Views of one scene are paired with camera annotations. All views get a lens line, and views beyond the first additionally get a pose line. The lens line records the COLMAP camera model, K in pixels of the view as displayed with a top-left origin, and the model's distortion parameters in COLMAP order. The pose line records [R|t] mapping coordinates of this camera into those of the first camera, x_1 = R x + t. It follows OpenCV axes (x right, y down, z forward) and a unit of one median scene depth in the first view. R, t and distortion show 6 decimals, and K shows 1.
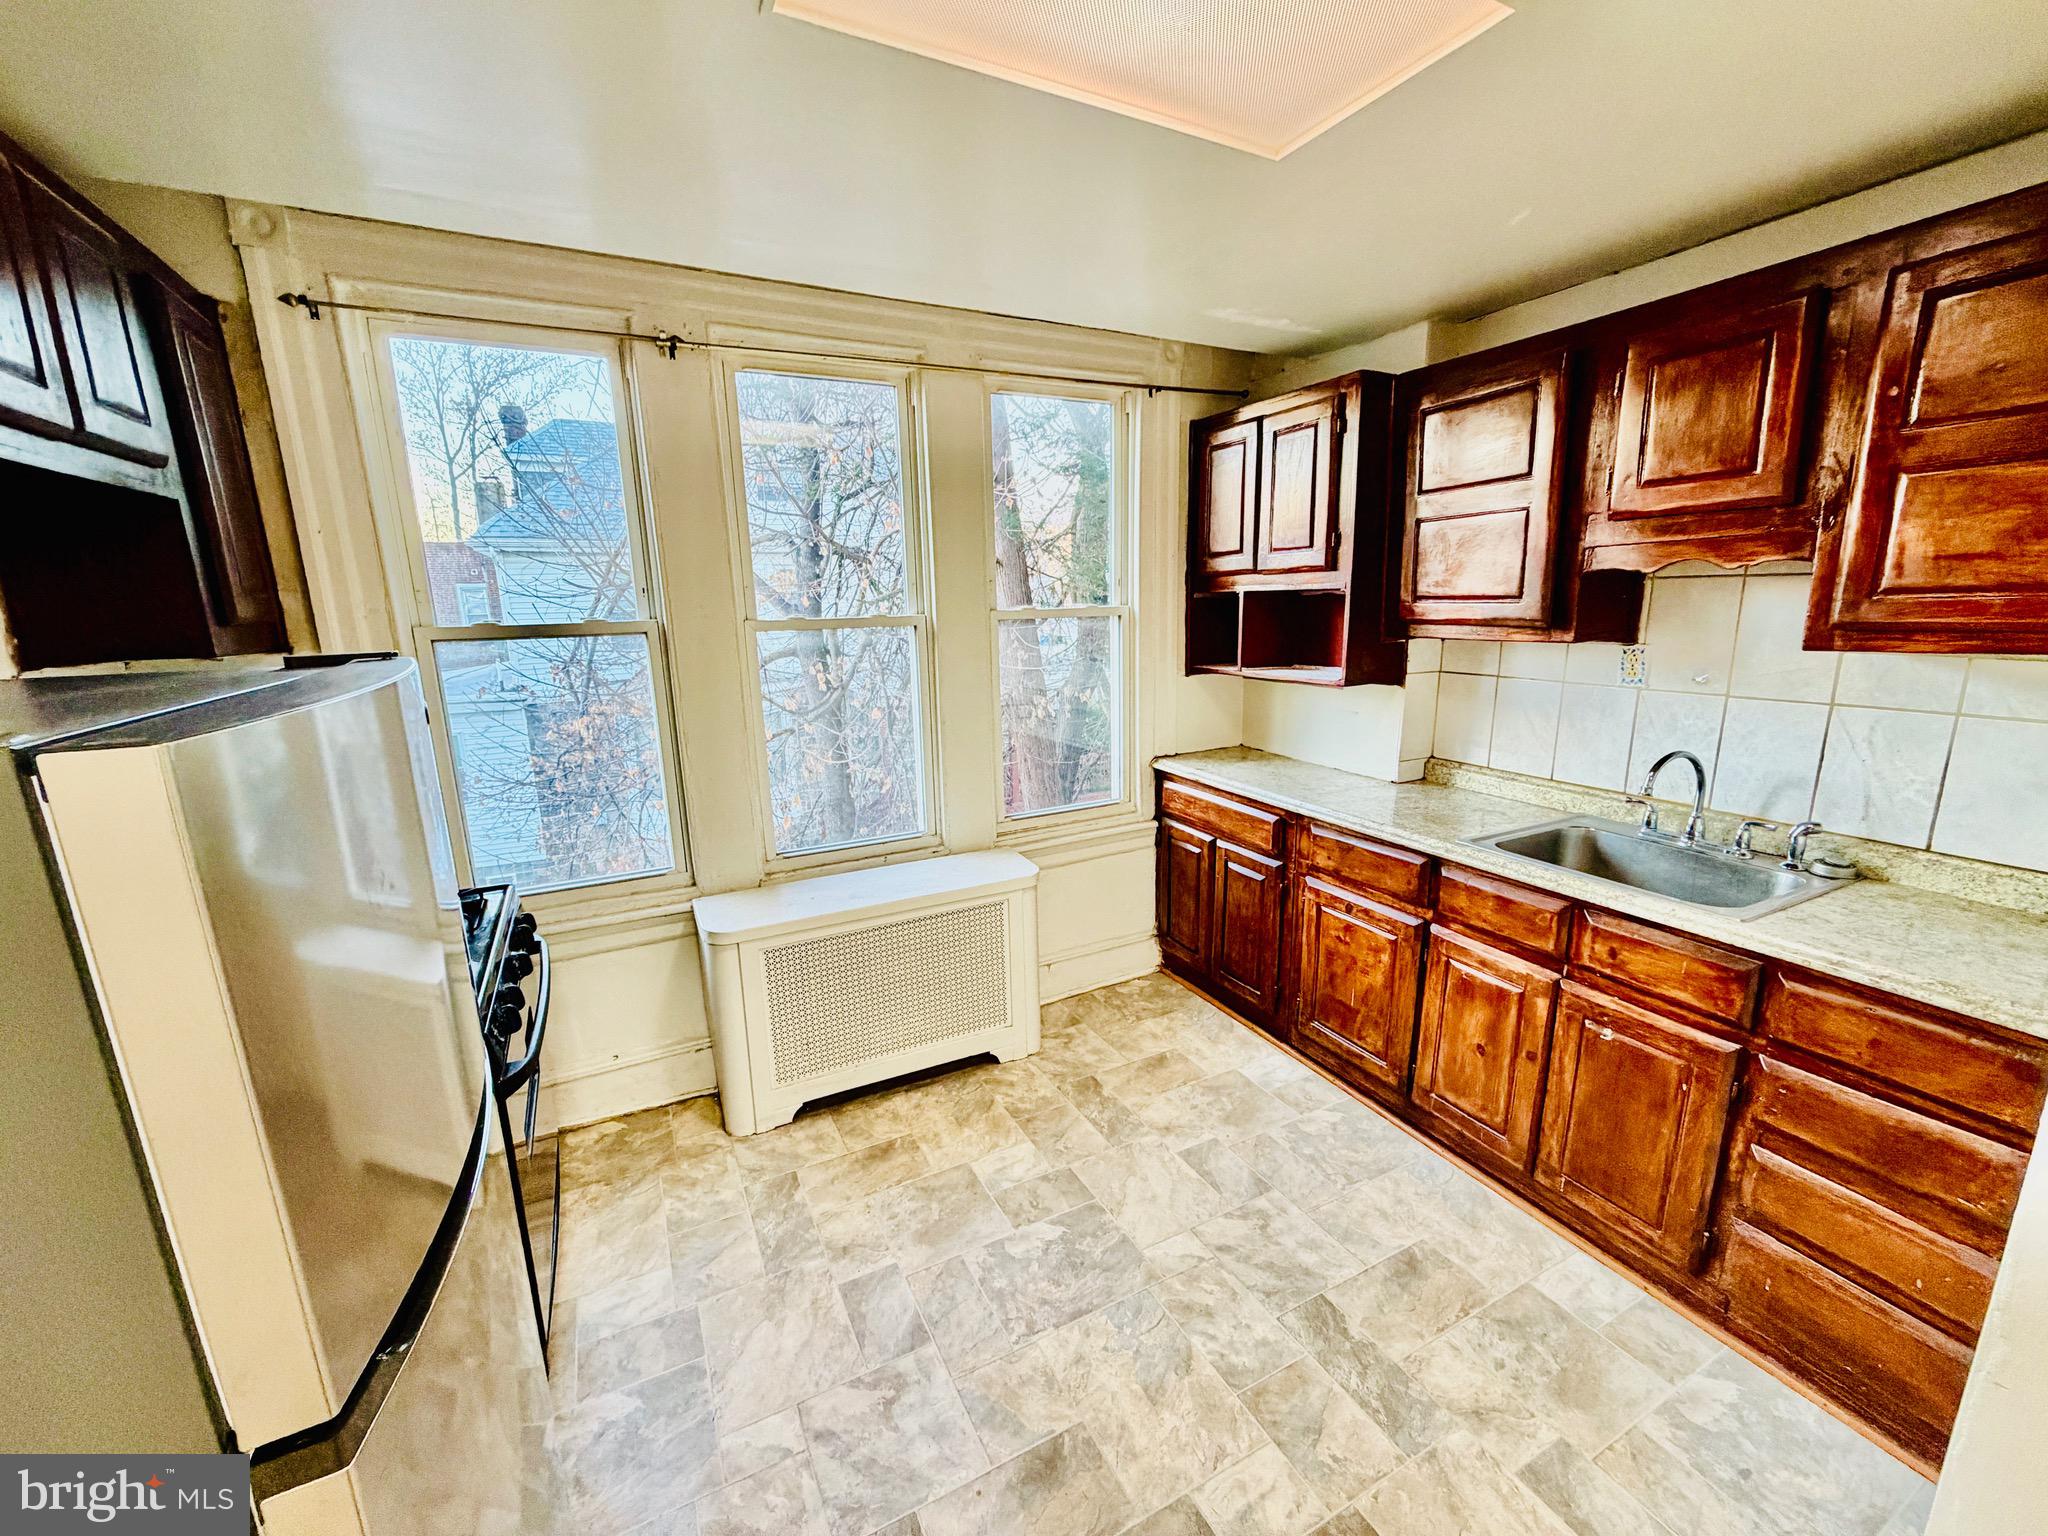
lens RADIAL K [[812.0, 0, 1018.3], [0, 812.0, 771.6], [0, 0, 1]] dist [-0.000500, -0.000110]
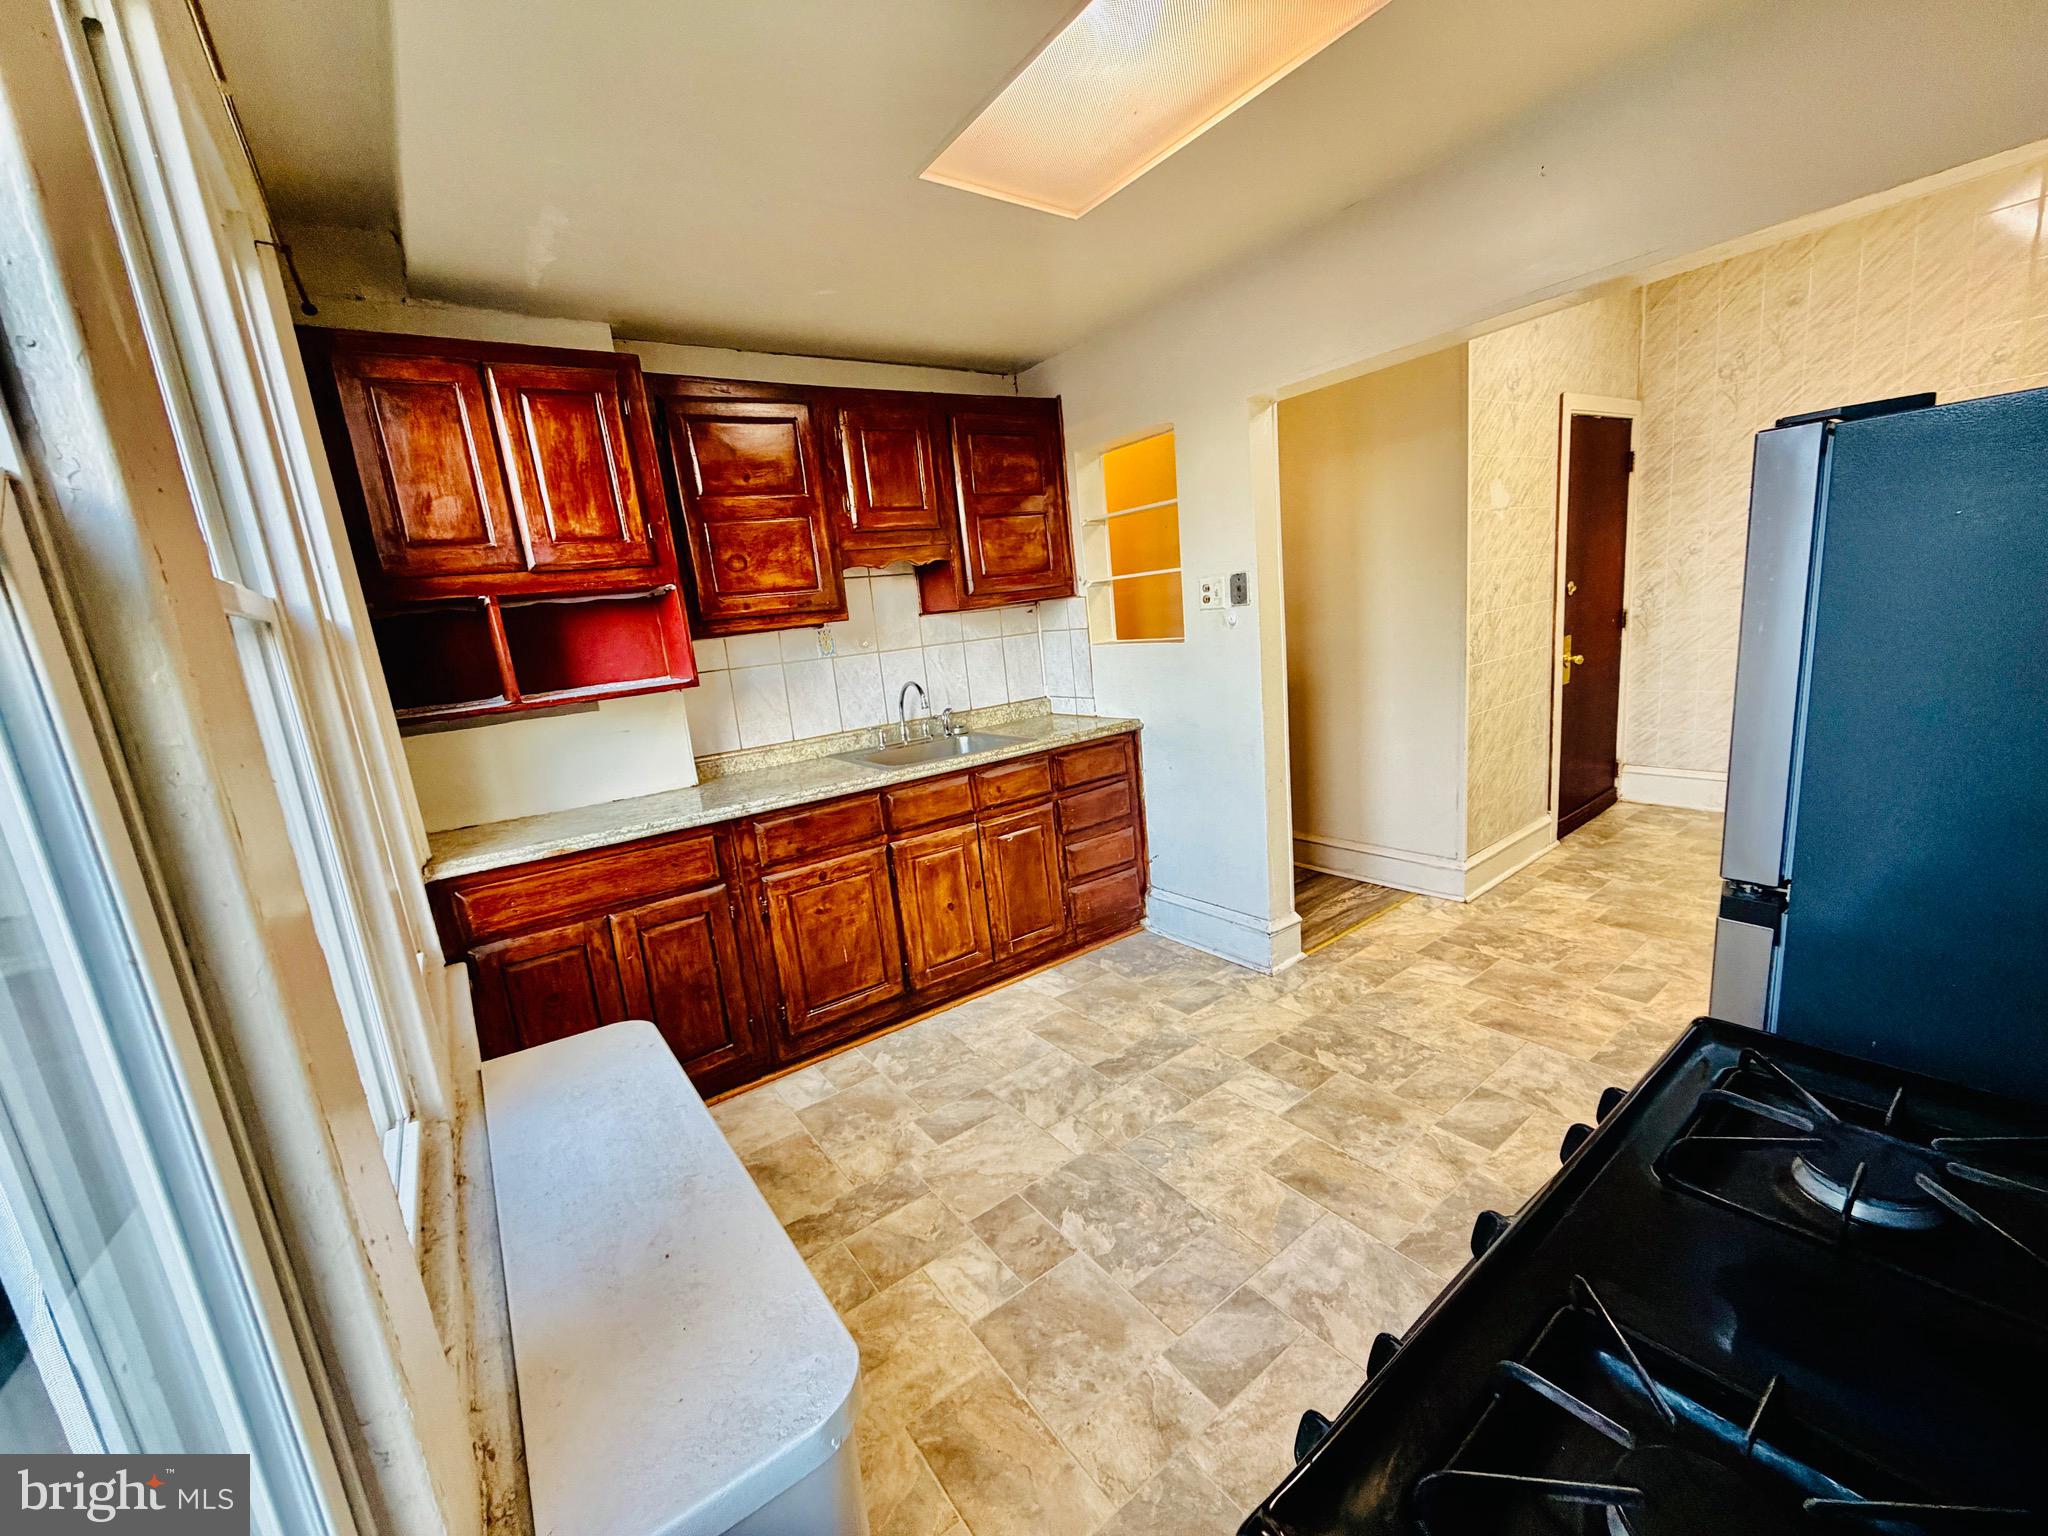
lens RADIAL K [[812.0, 0, 1018.5], [0, 812.0, 772.6], [0, 0, 1]] dist [-0.000500, -0.000110]
pose [[-0.152140, -0.159854, 0.975346, -0.751315], [0.306347, 0.930607, 0.200307, -0.106996], [-0.939684, 0.329269, -0.092612, 0.955583]]
